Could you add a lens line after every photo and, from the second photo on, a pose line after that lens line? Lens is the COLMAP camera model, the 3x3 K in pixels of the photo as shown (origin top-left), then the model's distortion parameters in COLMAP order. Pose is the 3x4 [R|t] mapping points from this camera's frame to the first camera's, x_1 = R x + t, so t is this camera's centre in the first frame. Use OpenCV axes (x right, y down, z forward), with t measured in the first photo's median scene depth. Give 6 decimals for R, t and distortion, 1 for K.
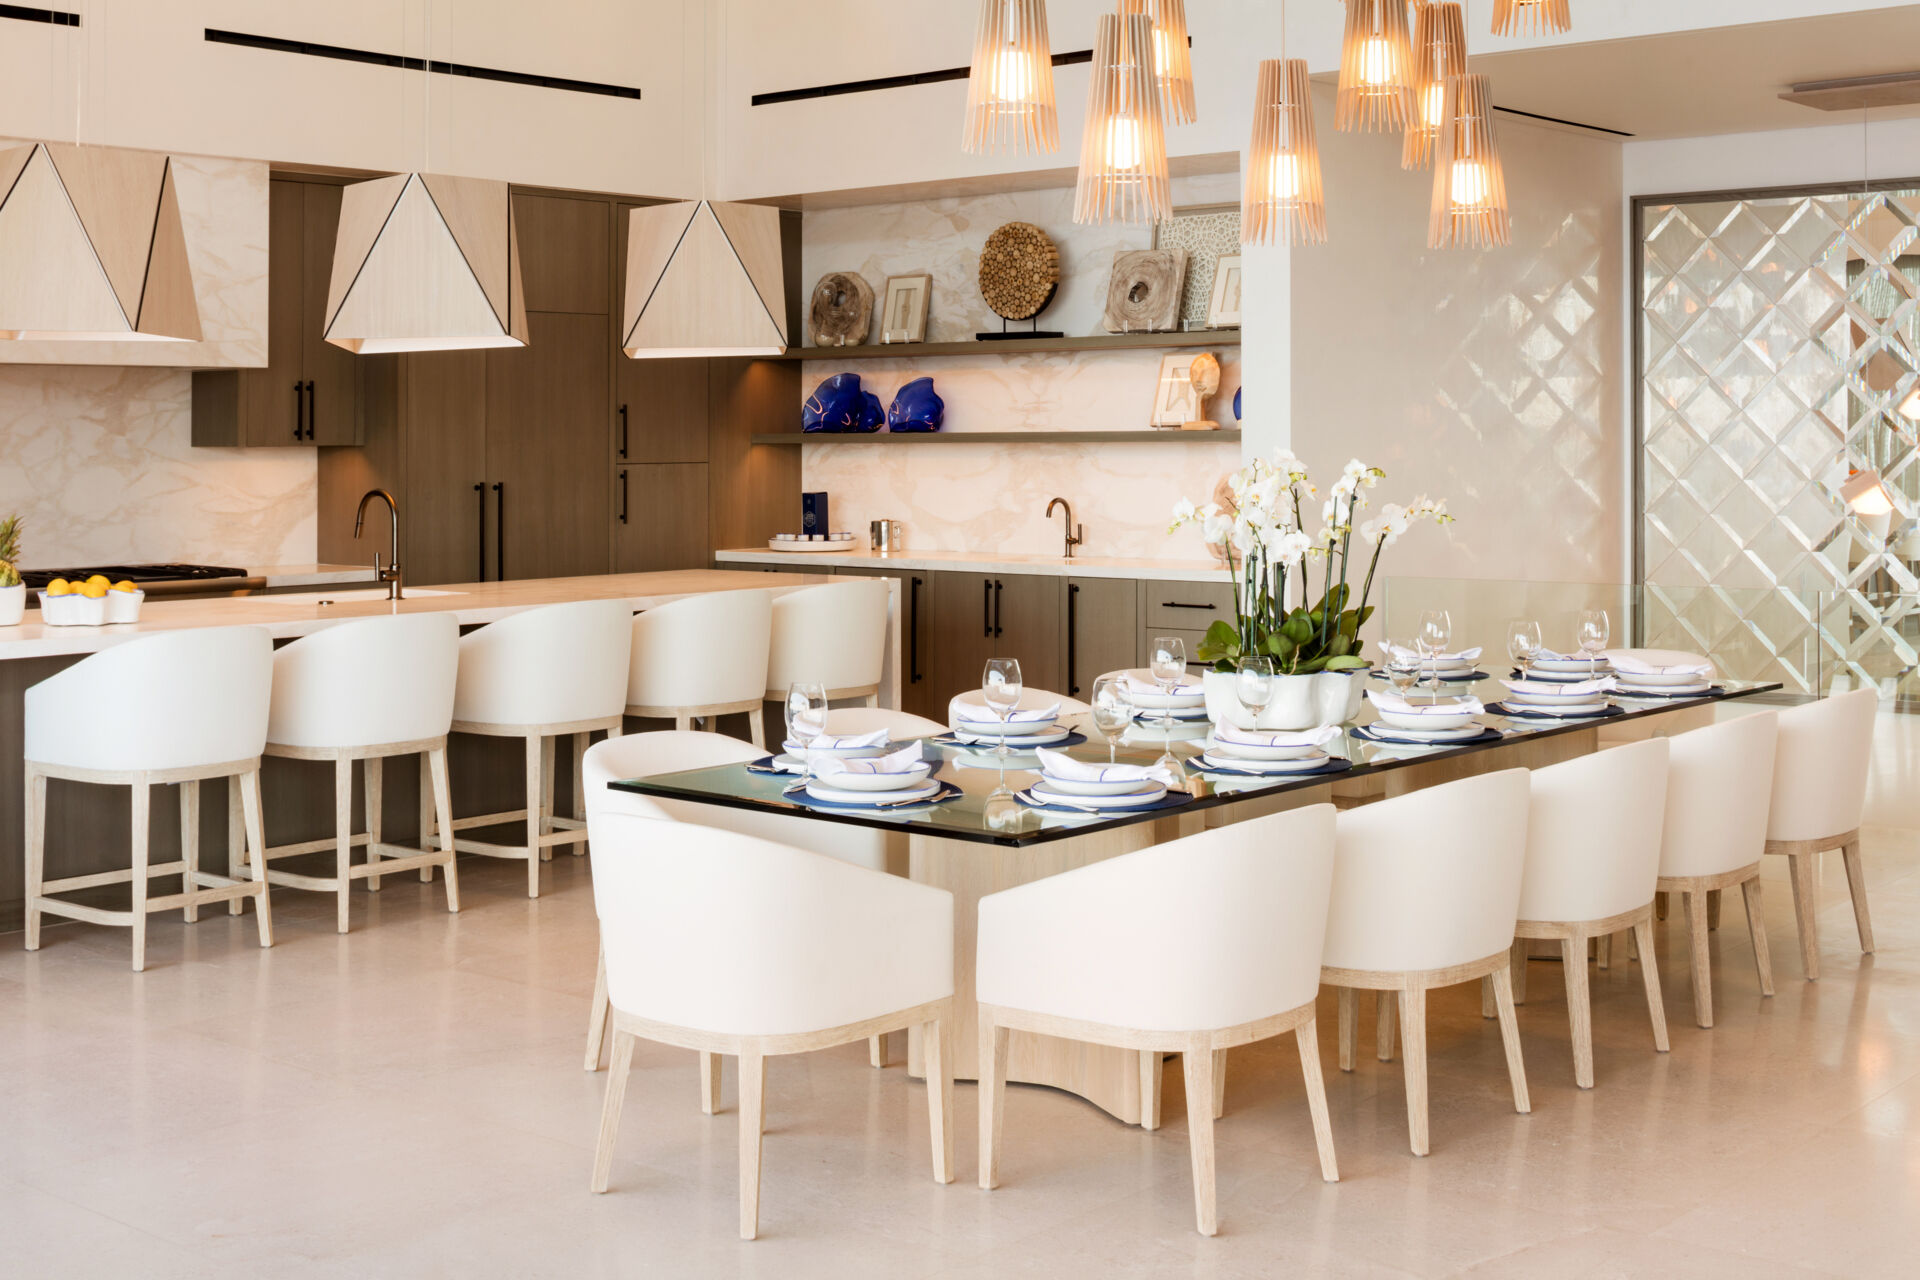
lens RADIAL K [[2619.8, 0, 969.3], [0, 2619.8, 465.6], [0, 0, 1]] dist [-0.047625, 0.000000]
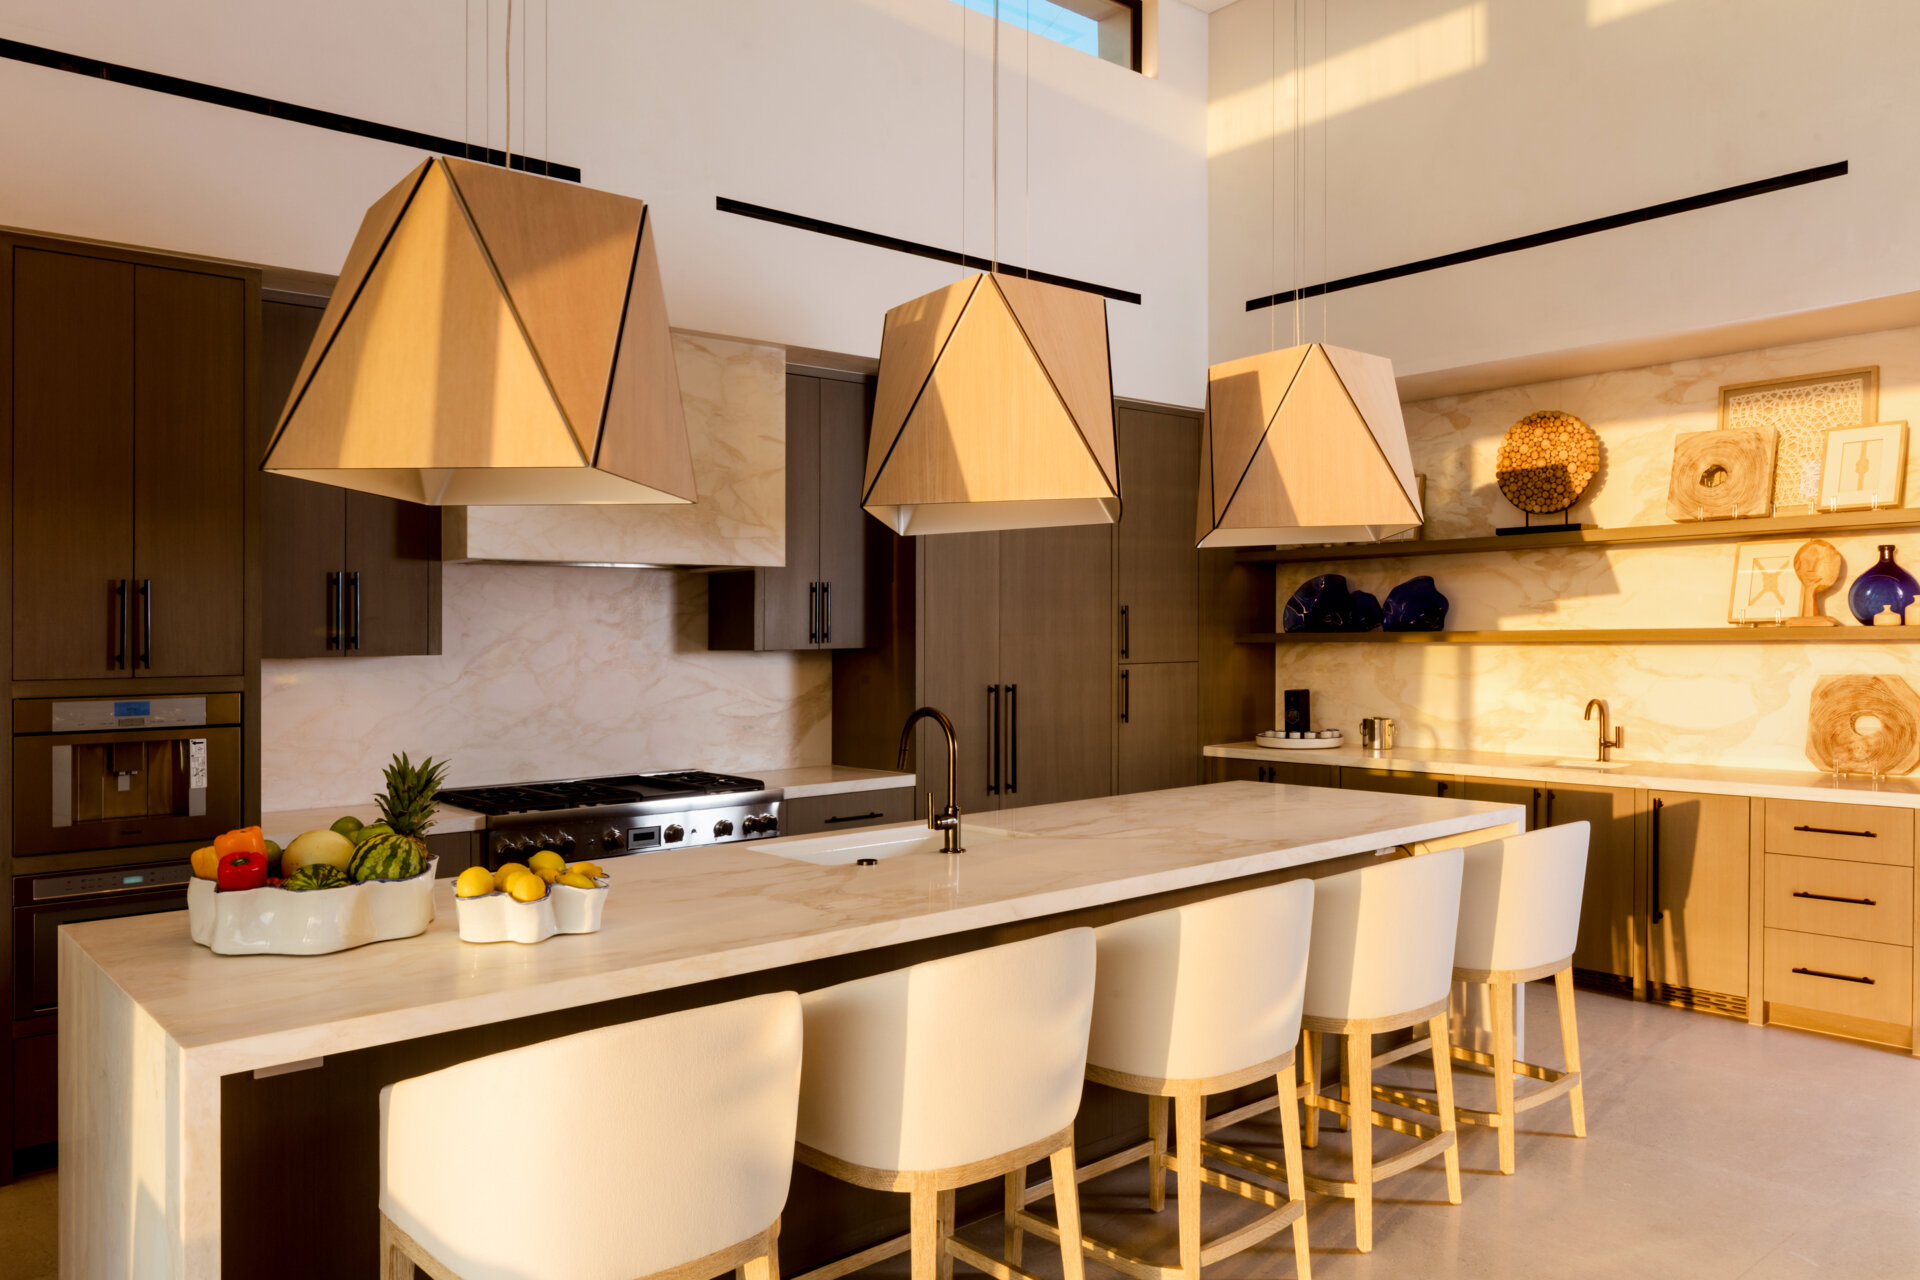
lens RADIAL K [[1411.5, 0, 932.6], [0, 1411.5, 628.5], [0, 0, 1]] dist [-0.005874, 0.000684]
pose [[0.988558, -0.007065, -0.150675, -0.129756], [0.004801, 0.999870, -0.015386, -0.006722], [0.150764, 0.014486, 0.988464, 0.470064]]
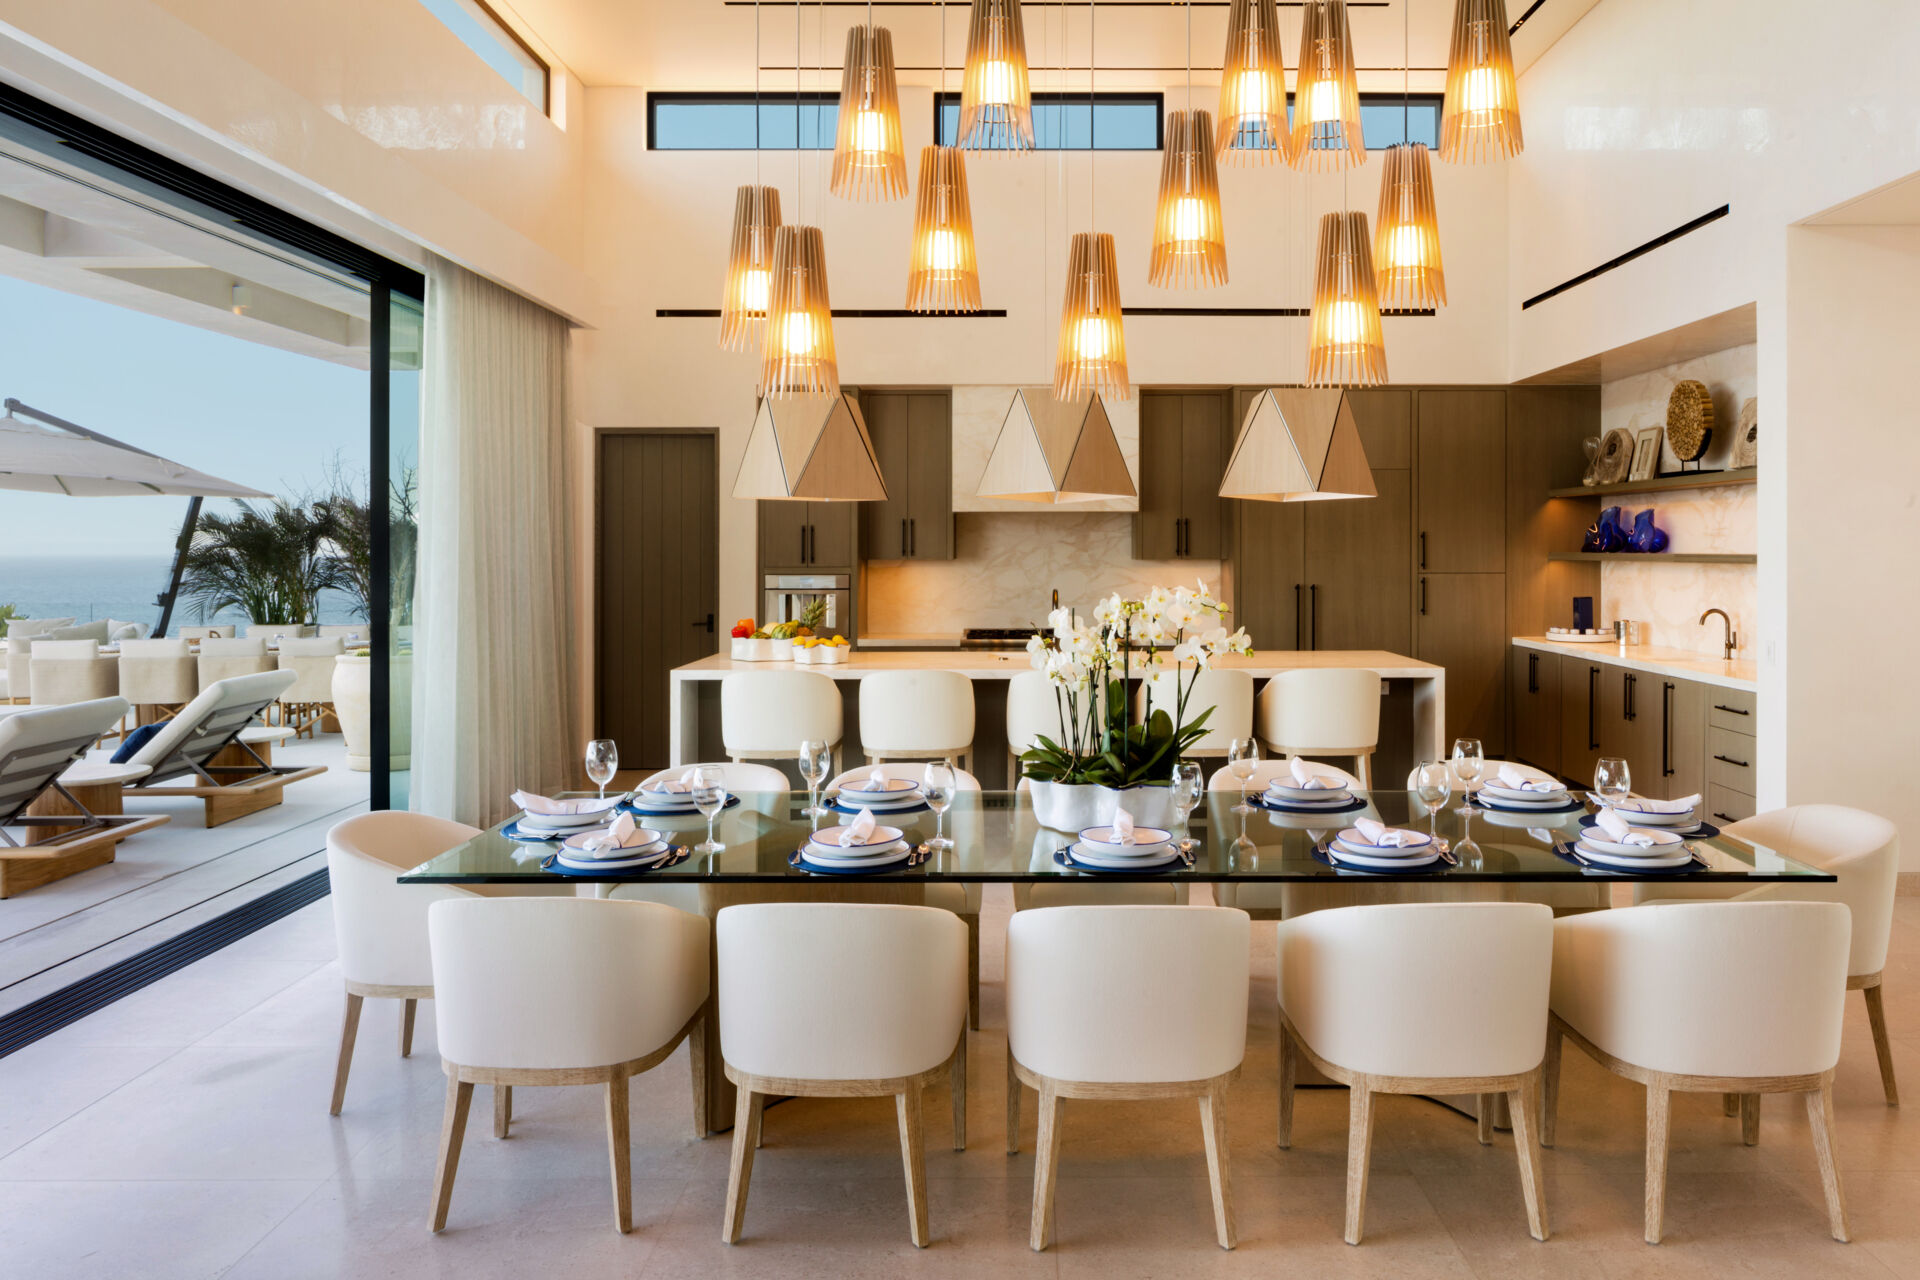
lens RADIAL K [[1411.5, 0, 977.0], [0, 1411.5, 643.2], [0, 0, 1]] dist [-0.005874, 0.000684]
pose [[0.639771, 0.055846, -0.766534, 0.323787], [-0.009215, 0.997842, 0.065006, -0.010982], [0.768510, -0.034526, 0.638905, 0.333523]]
